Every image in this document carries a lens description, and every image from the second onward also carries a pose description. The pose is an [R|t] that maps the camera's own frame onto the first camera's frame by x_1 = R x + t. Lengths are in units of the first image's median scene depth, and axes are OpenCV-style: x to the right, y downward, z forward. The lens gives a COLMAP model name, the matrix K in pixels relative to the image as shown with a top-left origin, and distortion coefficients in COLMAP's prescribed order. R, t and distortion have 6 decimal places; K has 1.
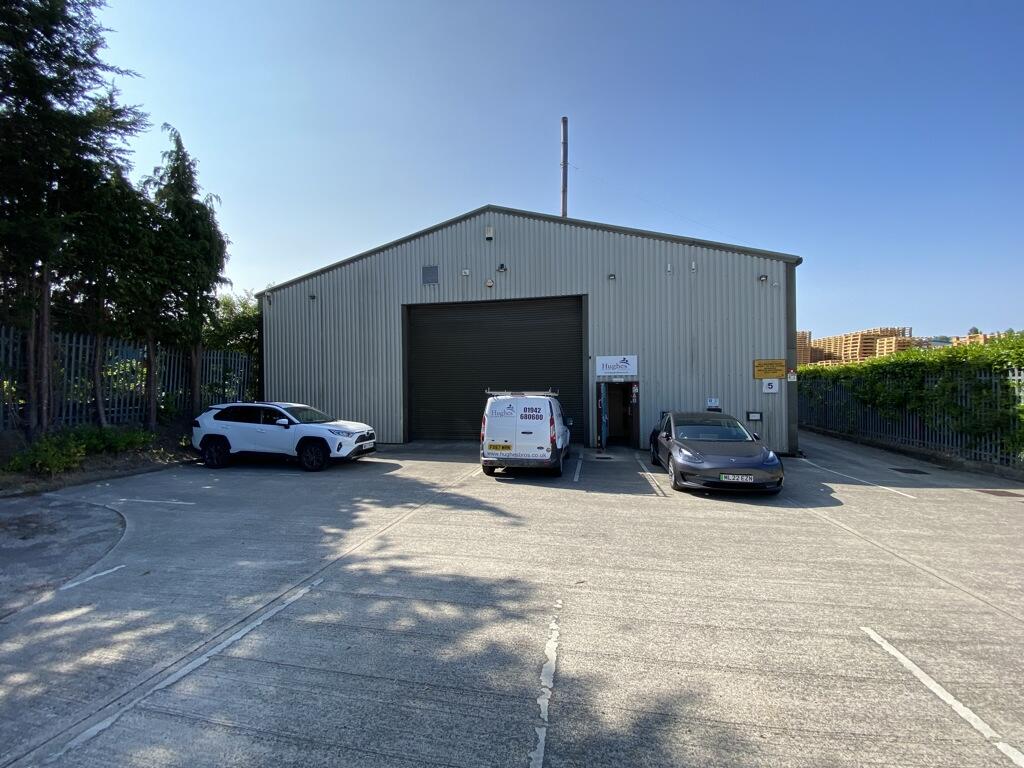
lens RADIAL K [[413.7, 0, 510.1], [0, 413.7, 381.0], [0, 0, 1]] dist [0.023028, -0.021056]
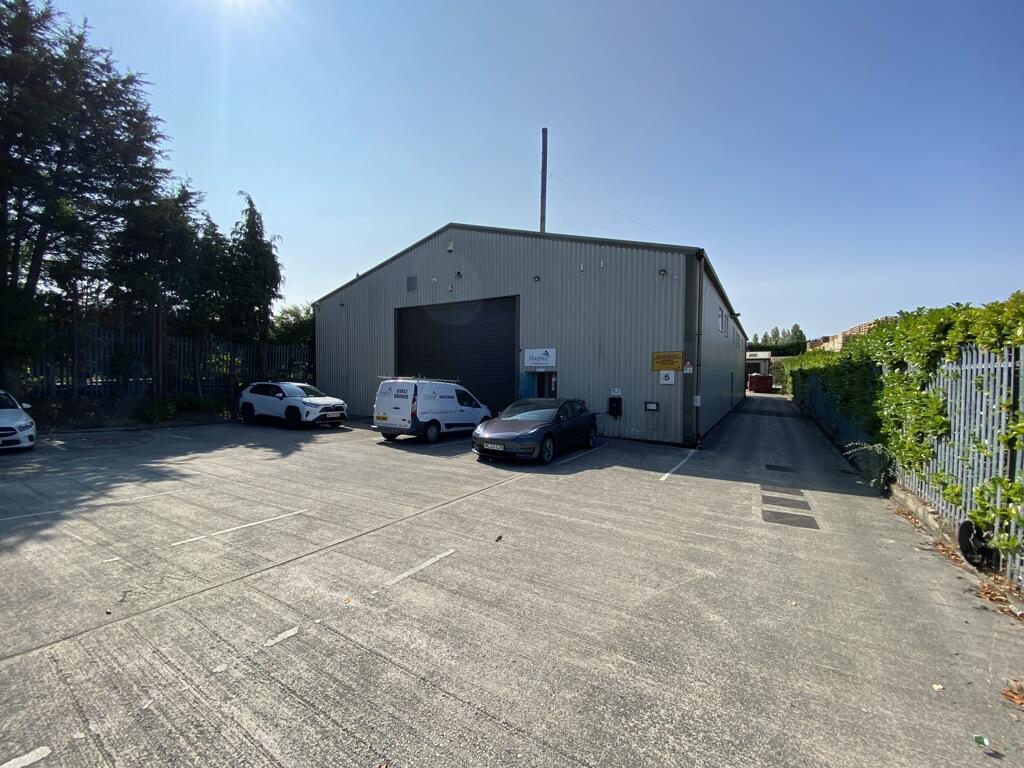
lens RADIAL K [[410.1, 0, 512.0], [0, 410.1, 384.0], [0, 0, 1]] dist [0.011915, -0.016263]
pose [[0.947781, 0.023038, -0.318088, 0.569851], [-0.013509, 0.999392, 0.032132, 0.000589], [0.318635, -0.026157, 0.947516, -0.090034]]
